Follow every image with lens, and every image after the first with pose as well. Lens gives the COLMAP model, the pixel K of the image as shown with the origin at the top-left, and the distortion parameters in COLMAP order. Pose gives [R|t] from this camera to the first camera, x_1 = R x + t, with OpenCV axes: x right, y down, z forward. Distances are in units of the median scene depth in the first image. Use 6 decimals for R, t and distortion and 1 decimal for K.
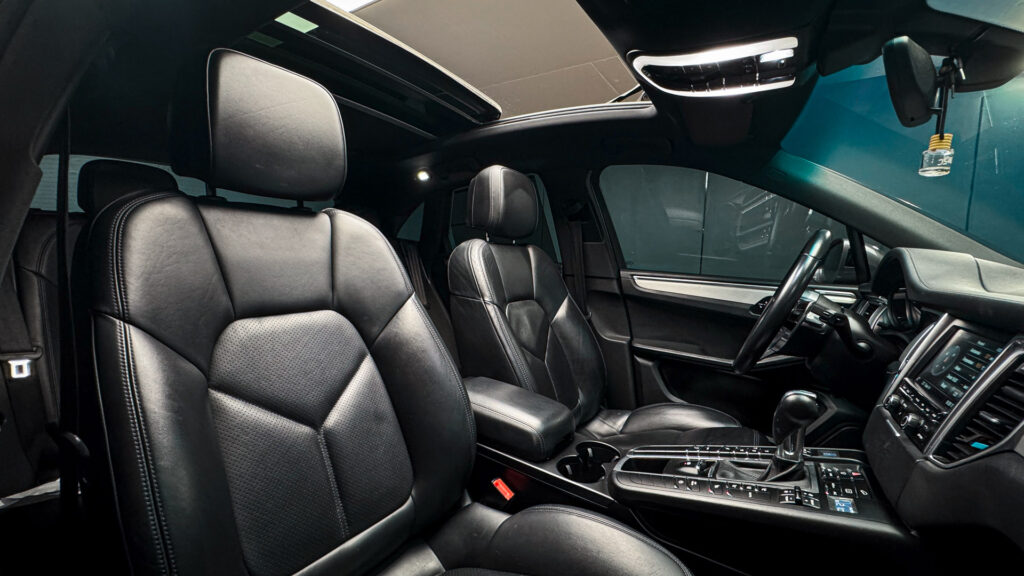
lens RADIAL K [[406.9, 0, 513.9], [0, 406.9, 278.1], [0, 0, 1]] dist [-0.003412, -0.000034]
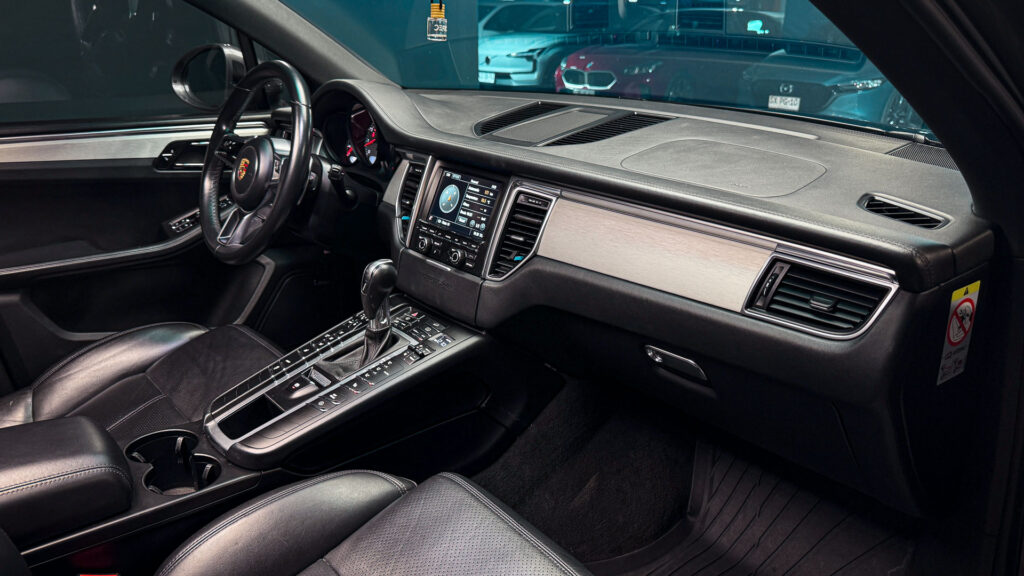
lens RADIAL K [[771.0, 0, 510.9], [0, 771.0, 286.3], [0, 0, 1]] dist [0.041014, -0.048978]
pose [[0.258386, -0.363841, 0.894906, -0.840772], [0.045823, 0.929937, 0.364853, -0.309623], [-0.964954, -0.053266, 0.256954, 0.170851]]
